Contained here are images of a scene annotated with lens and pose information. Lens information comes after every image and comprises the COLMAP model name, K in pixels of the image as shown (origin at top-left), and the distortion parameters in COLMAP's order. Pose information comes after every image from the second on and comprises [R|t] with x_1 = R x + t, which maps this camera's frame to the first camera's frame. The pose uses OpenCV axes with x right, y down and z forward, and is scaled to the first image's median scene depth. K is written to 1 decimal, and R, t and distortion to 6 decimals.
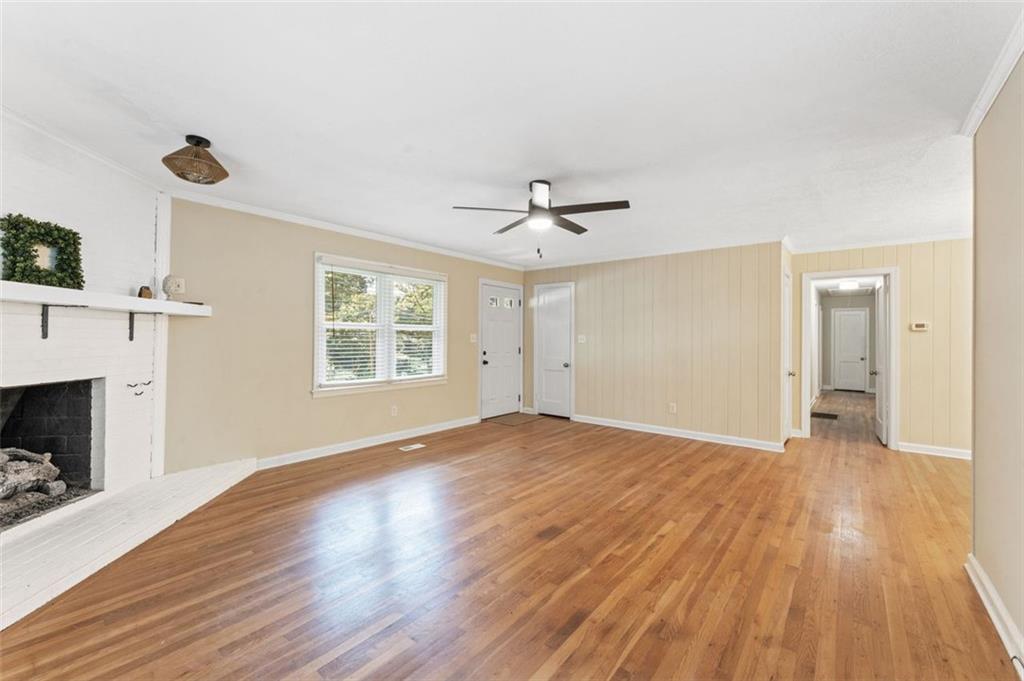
lens RADIAL K [[415.9, 0, 508.8], [0, 415.9, 335.4], [0, 0, 1]] dist [0.002170, -0.000575]
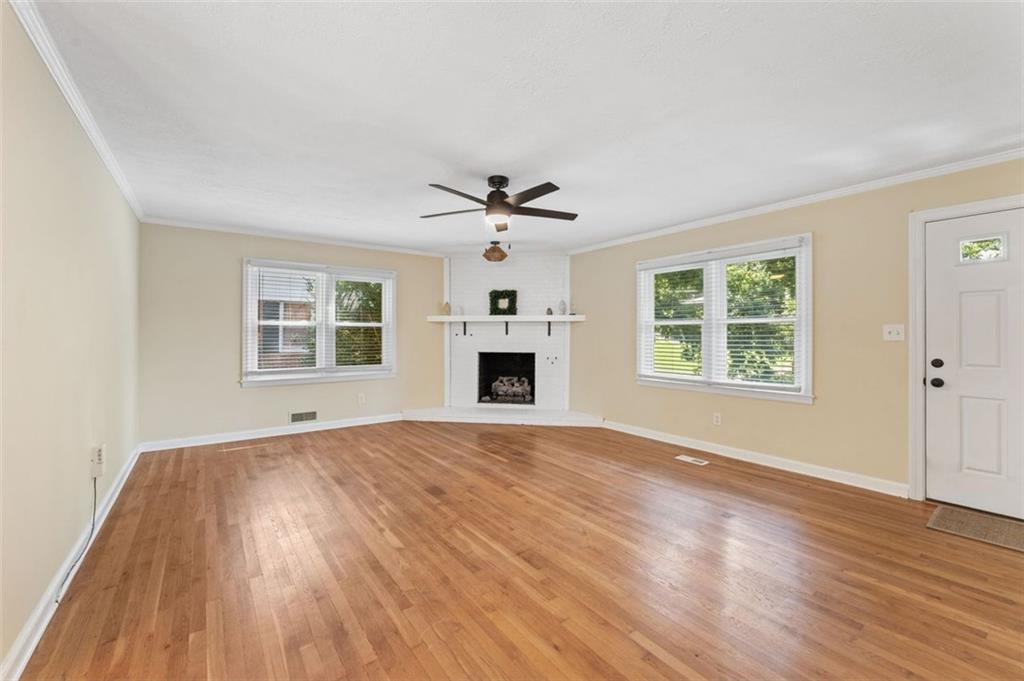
lens RADIAL K [[415.9, 0, 520.0], [0, 415.9, 335.5], [0, 0, 1]] dist [0.002170, -0.000575]
pose [[-0.234474, -0.005739, -0.972105, 1.013843], [0.006947, 0.999947, -0.007580, 0.021807], [0.972098, -0.008531, -0.234422, 1.255730]]
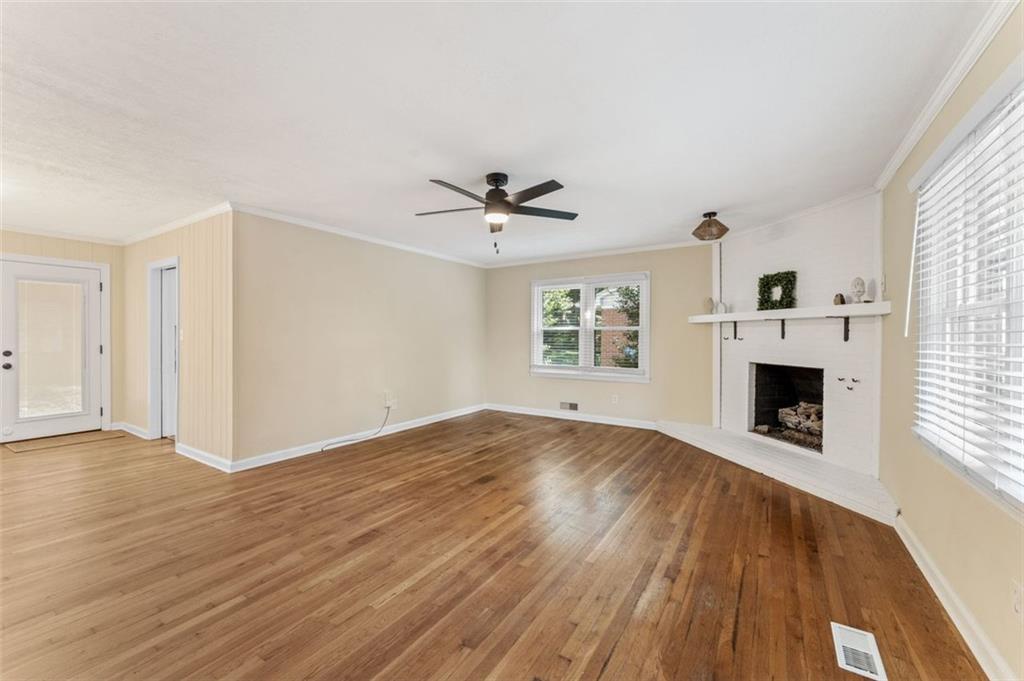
lens RADIAL K [[415.9, 0, 513.8], [0, 415.9, 336.9], [0, 0, 1]] dist [0.002170, -0.000575]
pose [[-0.992888, -0.013294, -0.118308, 0.143250], [-0.012165, 0.999873, -0.010258, 0.020736], [0.118429, -0.008746, -0.992924, 1.925167]]
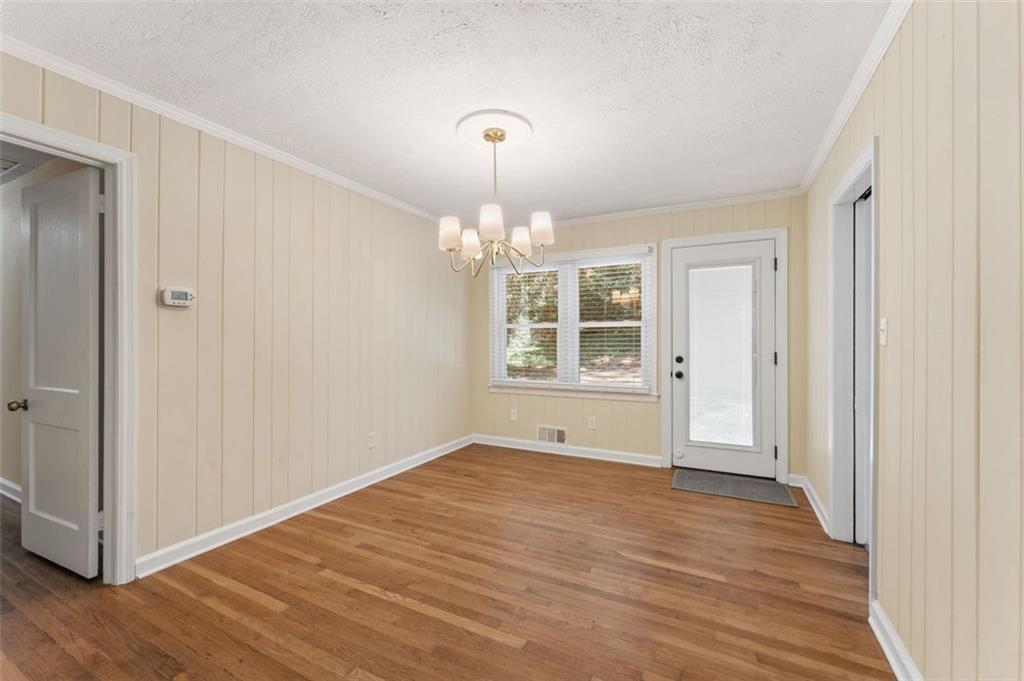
lens RADIAL K [[415.9, 0, 512.1], [0, 415.9, 339.2], [0, 0, 1]] dist [0.002170, -0.000575]
pose [[-0.216094, -0.007413, 0.976344, 0.628483], [-0.015481, 0.999871, 0.004165, 0.028117], [-0.976250, -0.014215, -0.216181, 1.049537]]
